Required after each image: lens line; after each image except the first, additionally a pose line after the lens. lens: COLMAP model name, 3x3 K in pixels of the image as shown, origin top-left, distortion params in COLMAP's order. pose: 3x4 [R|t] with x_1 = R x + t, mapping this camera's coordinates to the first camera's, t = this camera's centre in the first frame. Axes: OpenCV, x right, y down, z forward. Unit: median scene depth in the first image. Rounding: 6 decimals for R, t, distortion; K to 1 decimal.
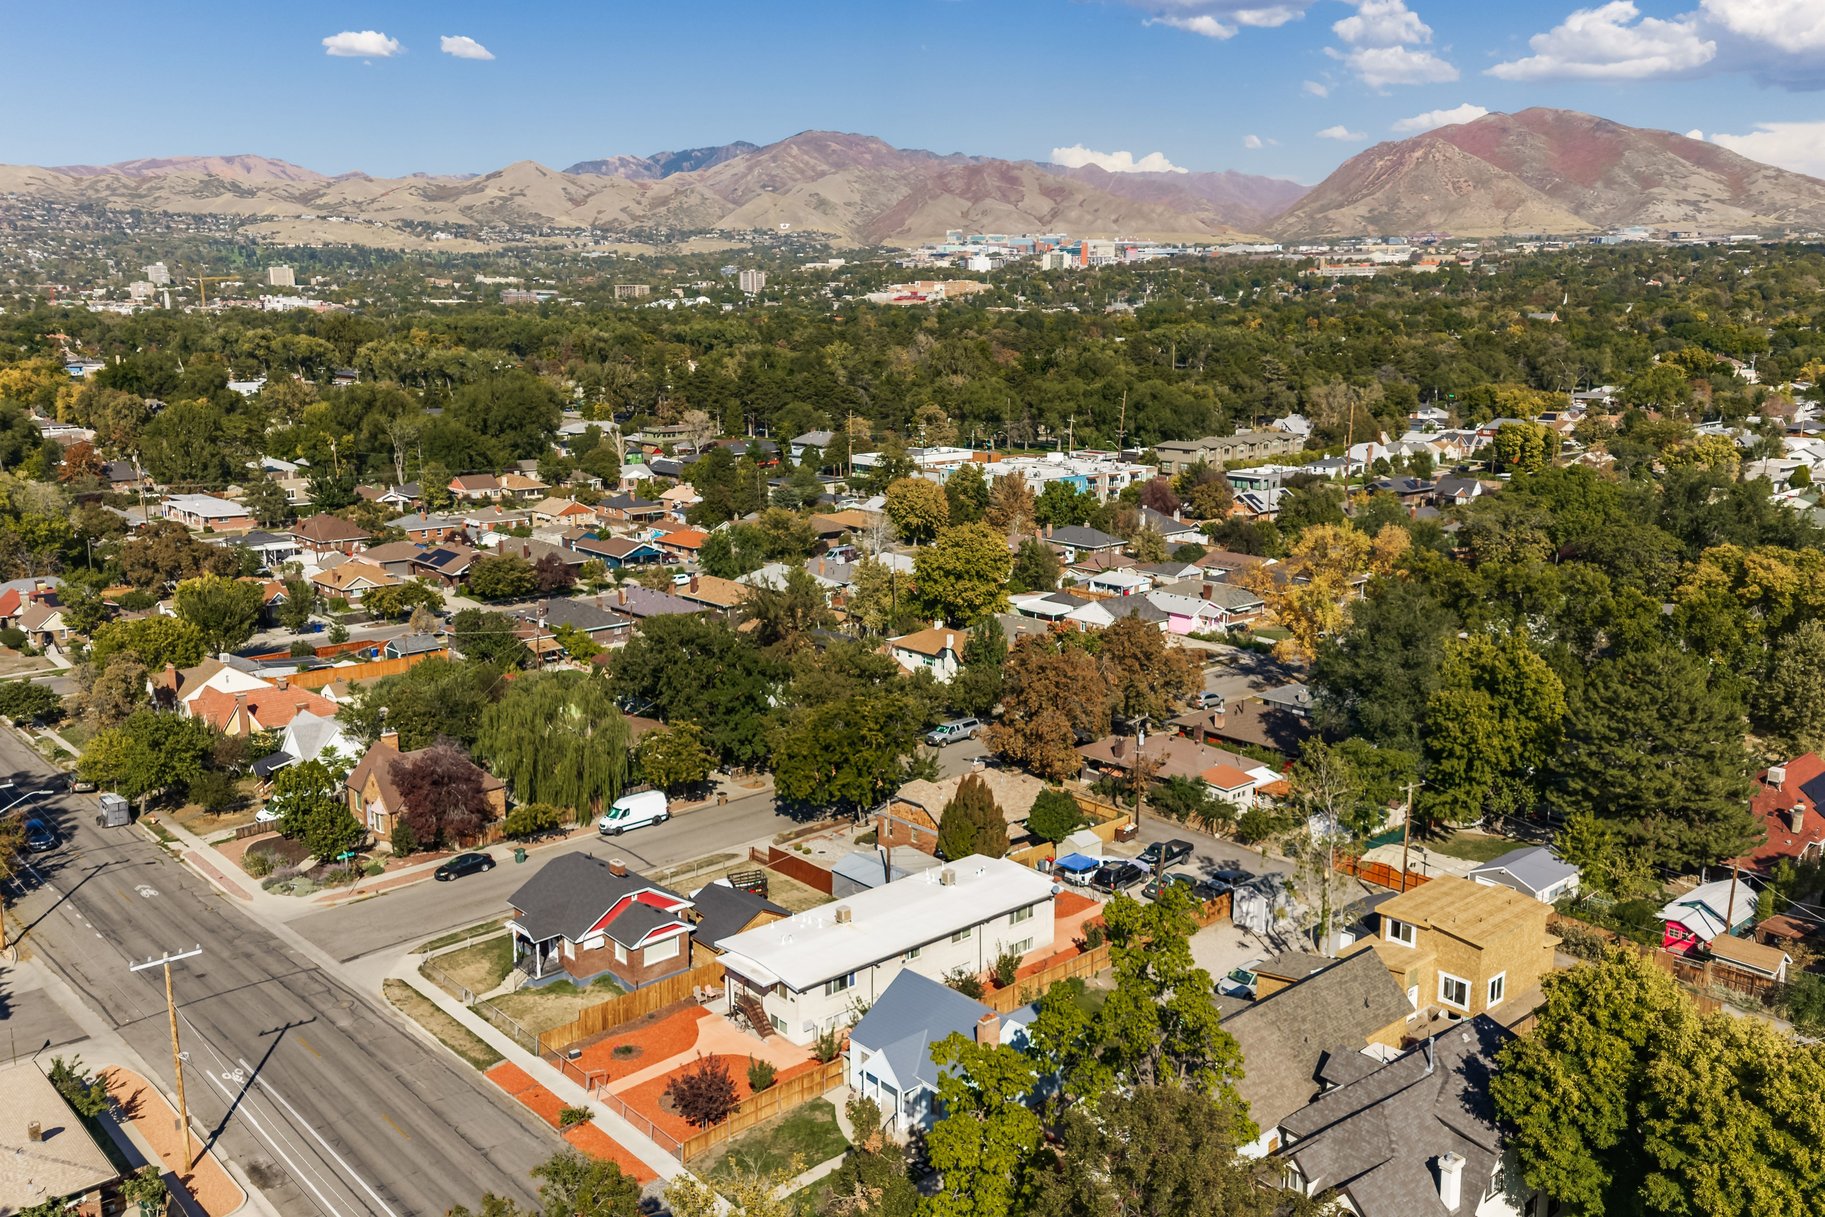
lens RADIAL K [[1482.1, 0, 912.5], [0, 1482.1, 608.5], [0, 0, 1]] dist [0.081942, -0.000873]
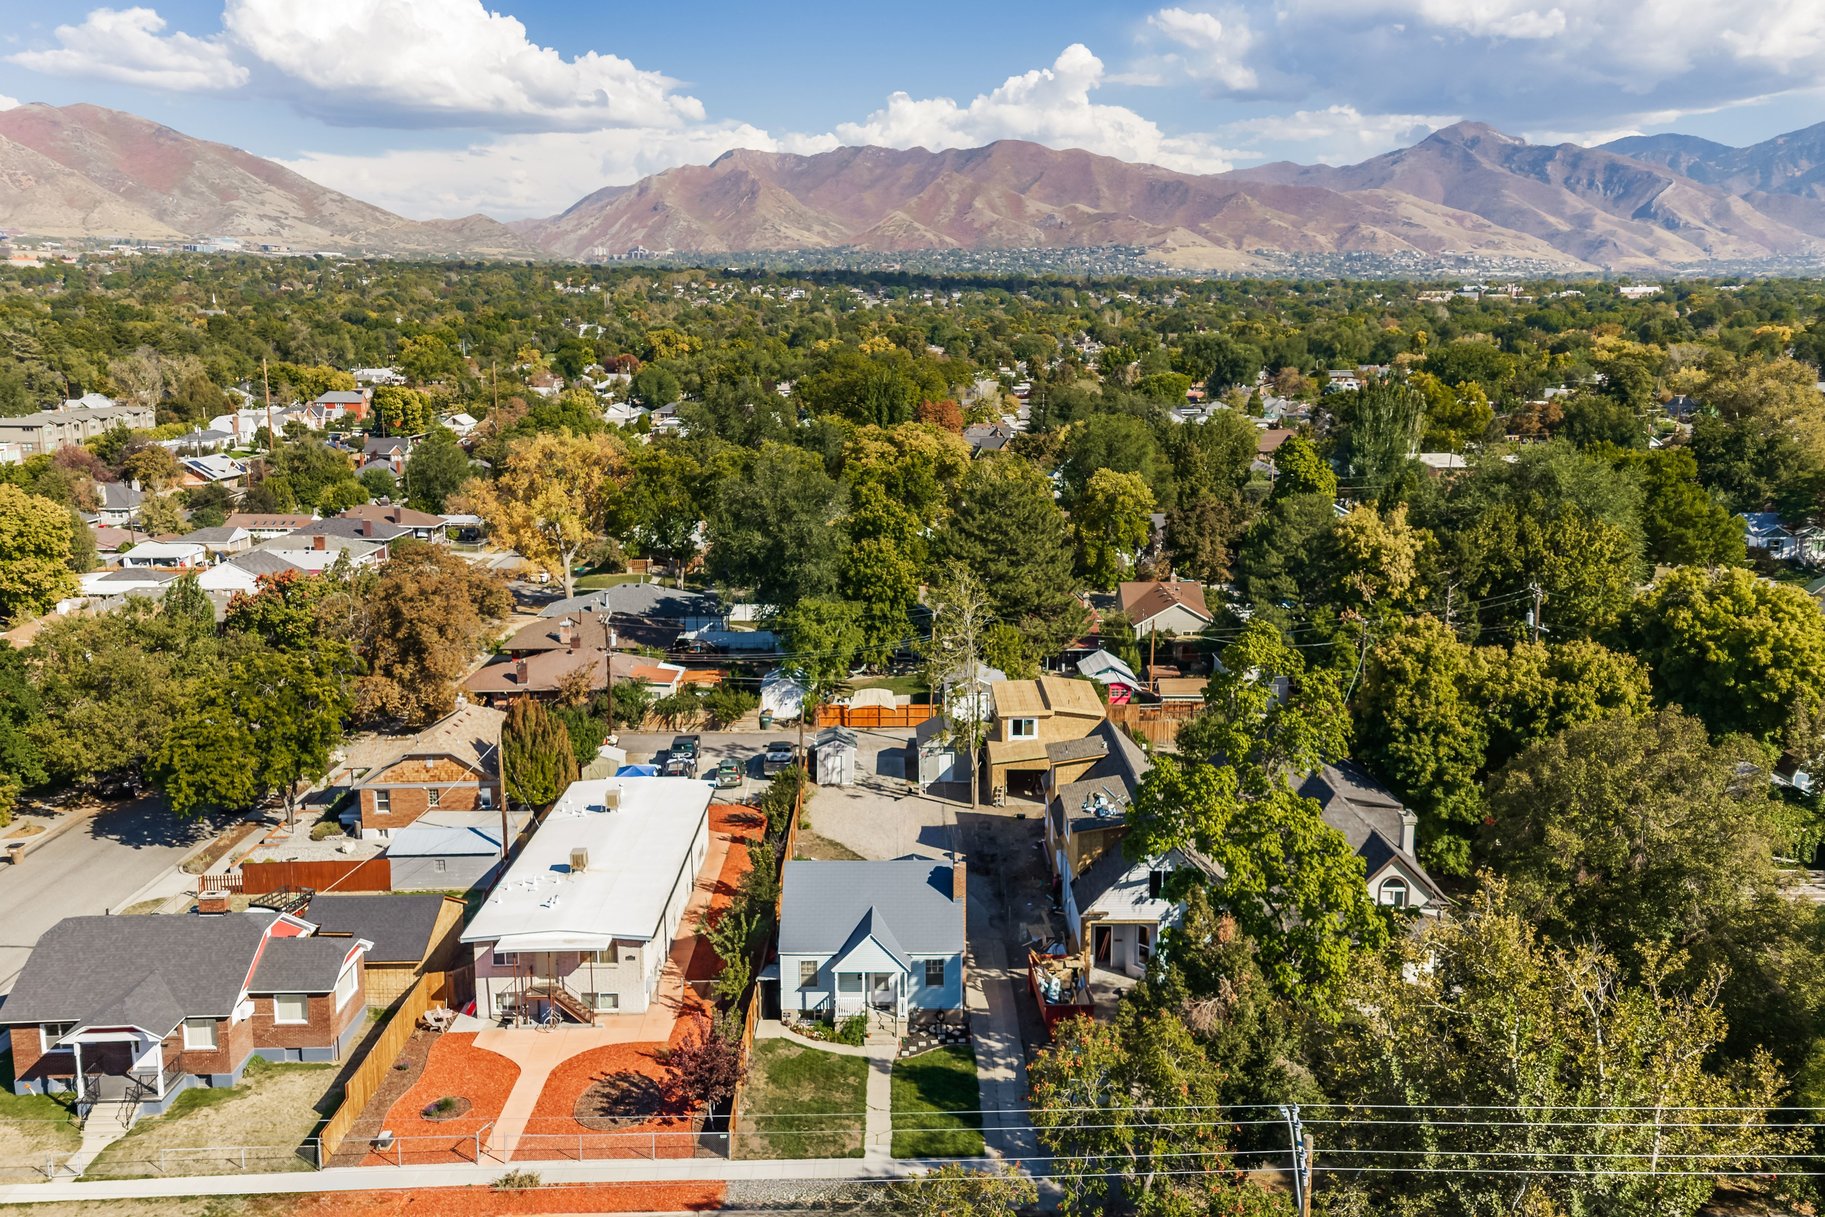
lens RADIAL K [[1482.1, 0, 912.5], [0, 1482.1, 608.5], [0, 0, 1]] dist [0.081942, -0.000873]
pose [[0.656570, -0.143080, 0.740570, -0.364877], [0.148345, 0.987162, 0.059203, 0.040273], [-0.739533, 0.070989, 0.669366, 0.244932]]
